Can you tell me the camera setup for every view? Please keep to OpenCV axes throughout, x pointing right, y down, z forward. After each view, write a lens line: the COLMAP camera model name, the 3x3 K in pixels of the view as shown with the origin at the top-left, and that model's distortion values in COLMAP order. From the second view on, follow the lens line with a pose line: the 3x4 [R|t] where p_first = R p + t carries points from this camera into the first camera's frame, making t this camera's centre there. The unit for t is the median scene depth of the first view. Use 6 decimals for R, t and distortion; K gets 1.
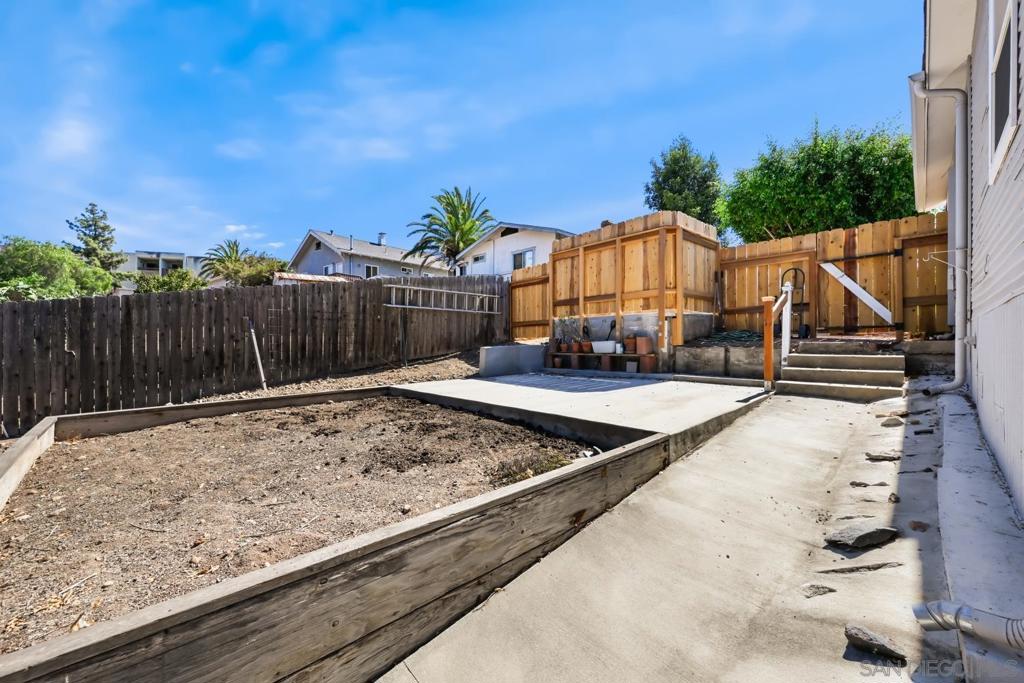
lens RADIAL K [[403.4, 0, 512.5], [0, 403.4, 343.3], [0, 0, 1]] dist [-0.000120, -0.000801]
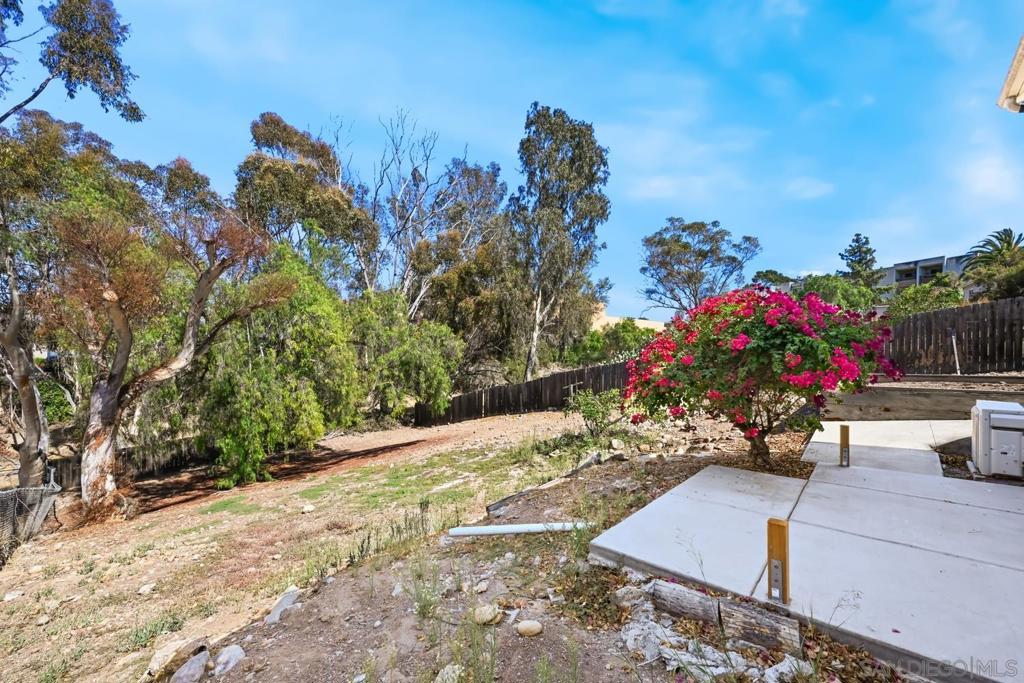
lens RADIAL K [[403.4, 0, 514.5], [0, 403.4, 352.5], [0, 0, 1]] dist [-0.000120, -0.000801]
pose [[0.058981, -0.000149, -0.998259, 0.097913], [0.004730, 0.999989, 0.000130, 0.002483], [0.998248, -0.004729, 0.058981, -0.094335]]
